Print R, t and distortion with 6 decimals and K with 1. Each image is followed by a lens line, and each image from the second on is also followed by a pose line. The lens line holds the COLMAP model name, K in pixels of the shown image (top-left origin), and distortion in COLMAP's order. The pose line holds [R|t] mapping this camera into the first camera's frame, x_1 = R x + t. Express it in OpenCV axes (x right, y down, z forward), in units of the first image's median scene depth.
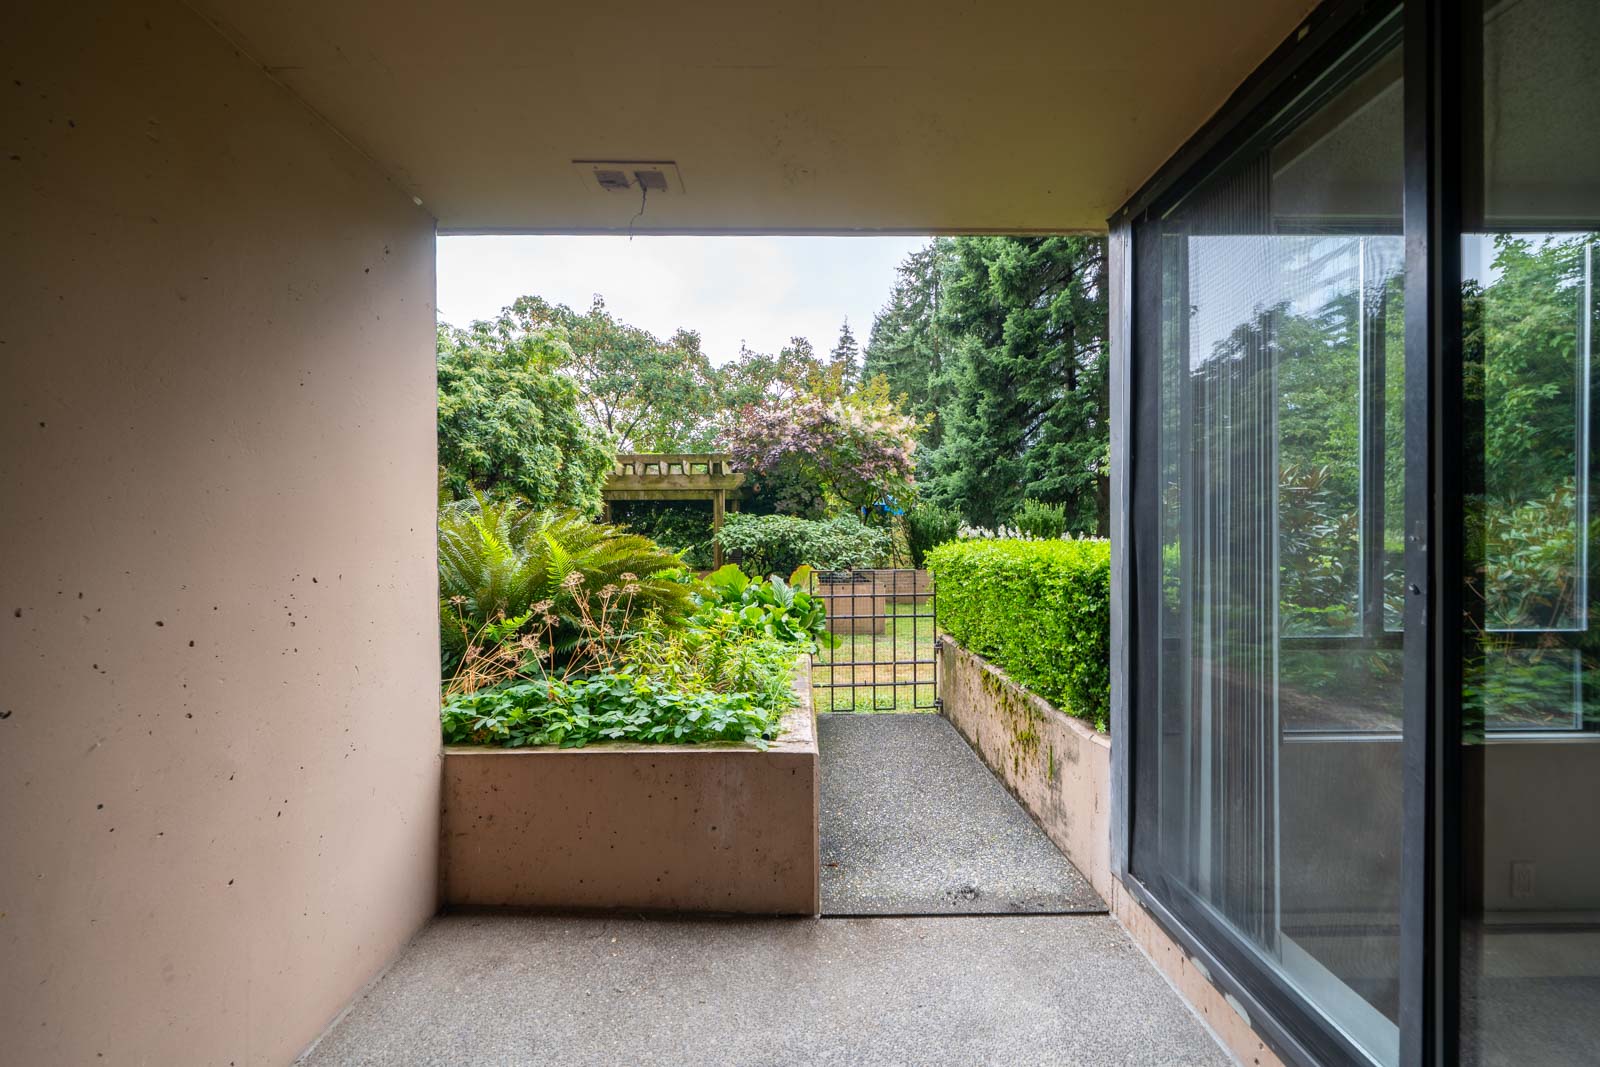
lens RADIAL K [[607.1, 0, 802.5], [0, 607.1, 537.6], [0, 0, 1]] dist [-0.002054, -0.000021]
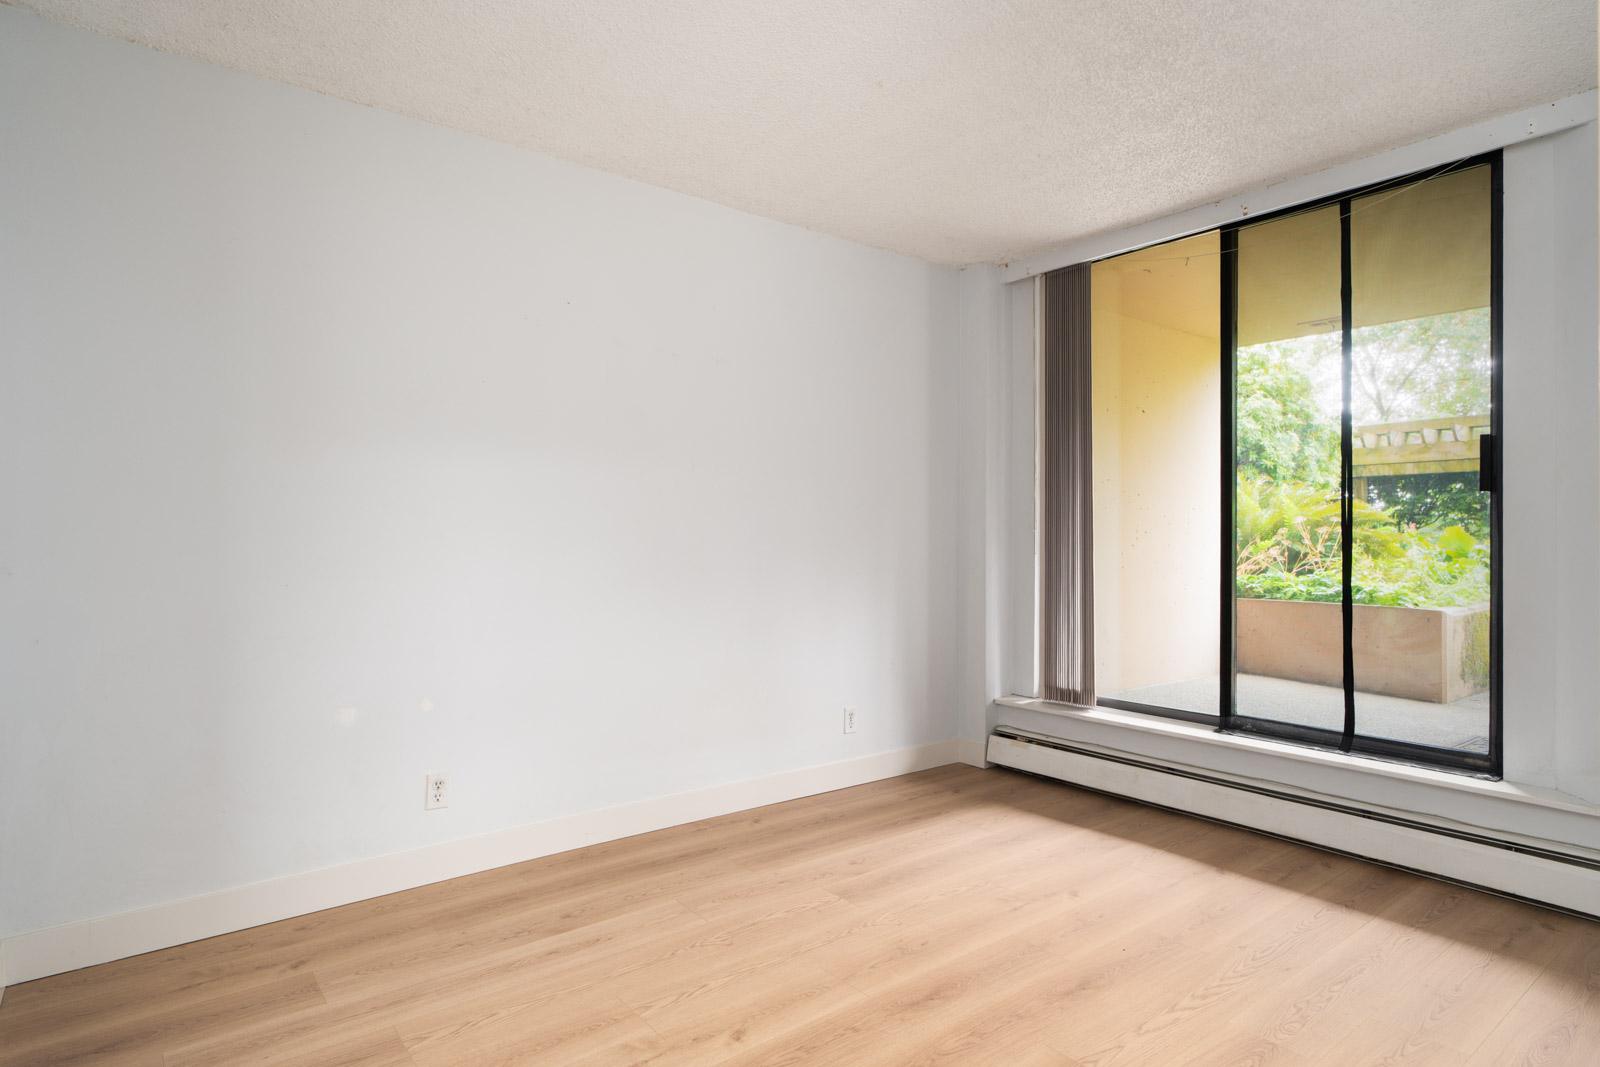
lens RADIAL K [[835.8, 0, 806.9], [0, 835.8, 537.1], [0, 0, 1]] dist [-0.004003, 0.000625]
pose [[0.605569, 0.003603, -0.795785, 0.346003], [-0.004400, 0.999990, 0.001179, 0.061185], [0.795781, 0.002788, 0.605578, -0.811404]]
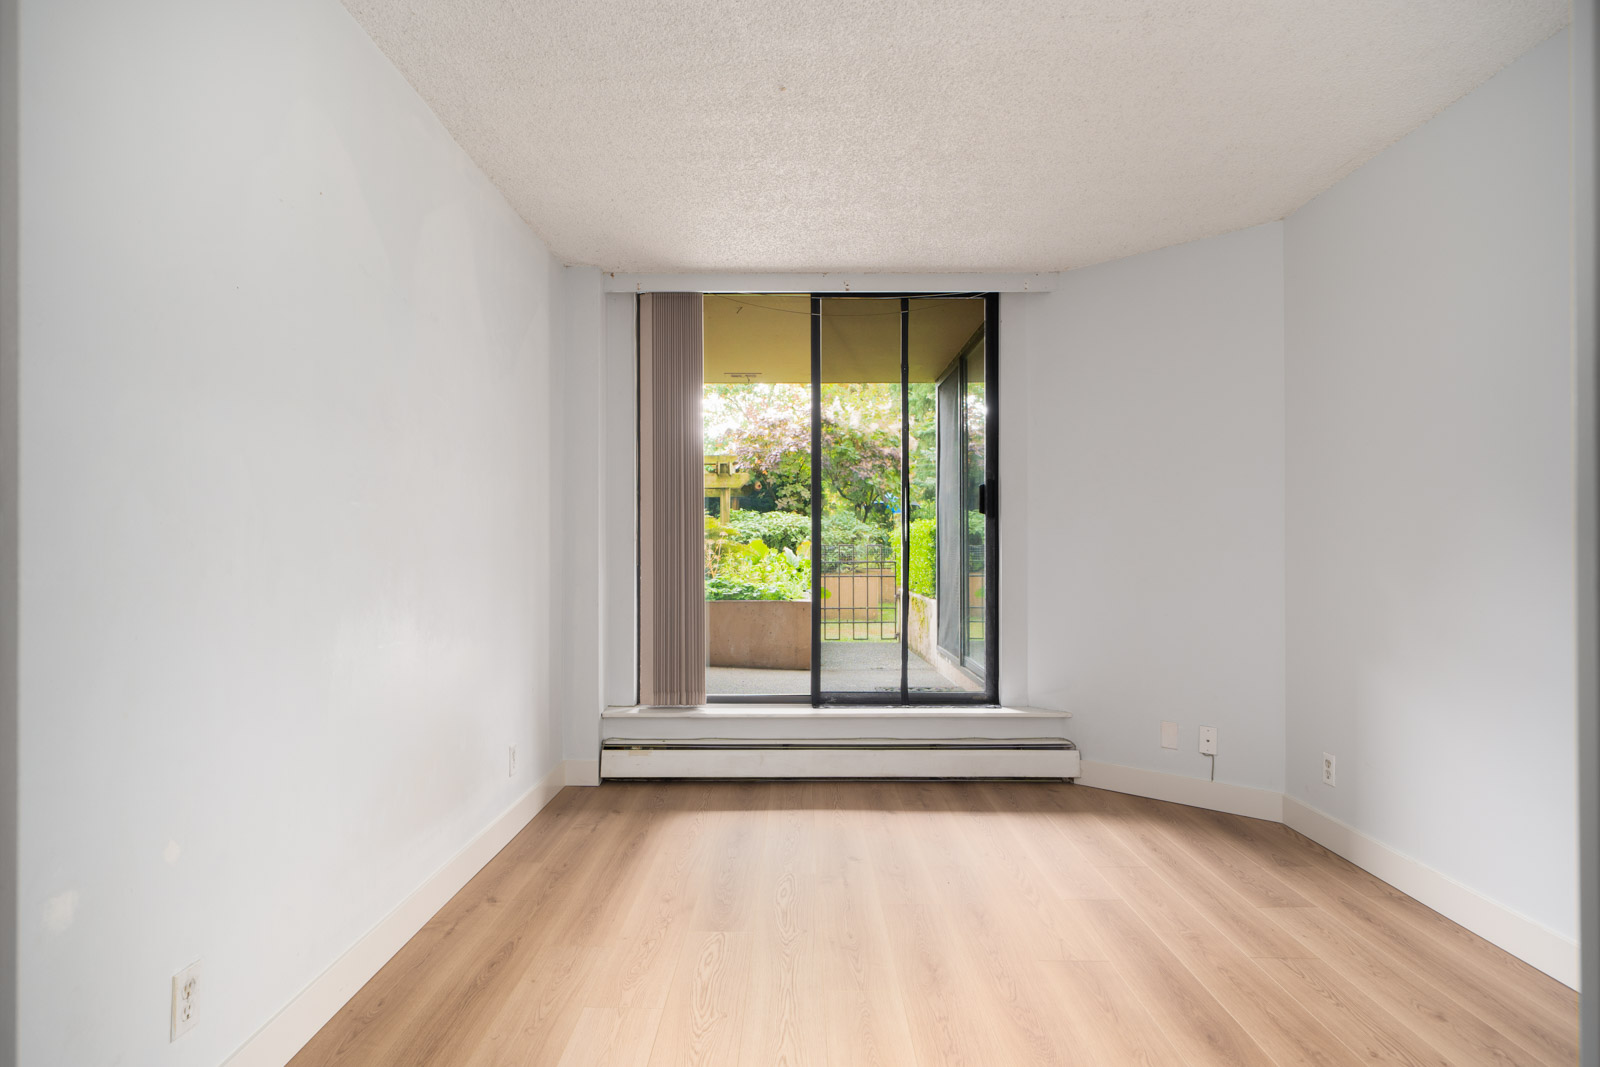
lens RADIAL K [[835.8, 0, 749.6], [0, 835.8, 544.2], [0, 0, 1]] dist [-0.004003, 0.000625]
pose [[0.998299, 0.002677, -0.058242, -0.015025], [-0.003125, 0.999966, -0.007616, 0.063553], [0.058220, 0.007785, 0.998273, -0.968561]]
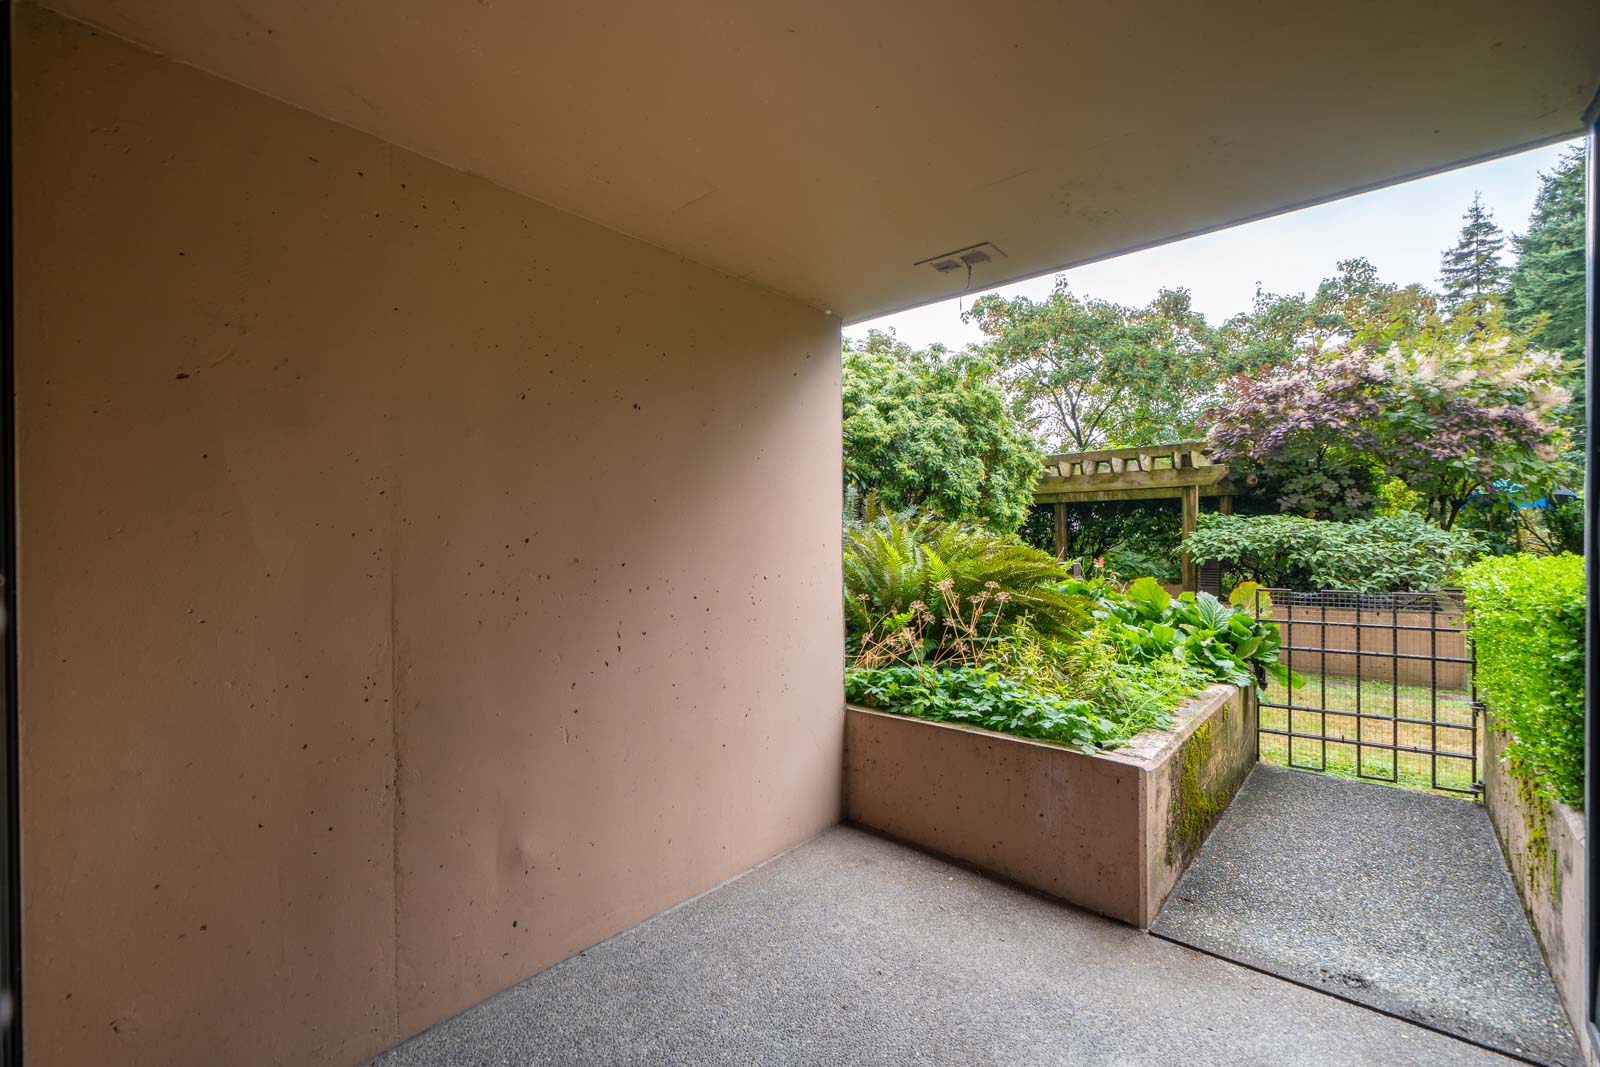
lens RADIAL K [[680.7, 0, 794.5], [0, 680.7, 540.5], [0, 0, 1]] dist [0.002038, 0.000357]
pose [[0.751056, -0.000012, -0.660238, 0.139608], [-0.000711, 0.999999, -0.000827, -0.008613], [0.660238, 0.001091, 0.751056, -0.096110]]
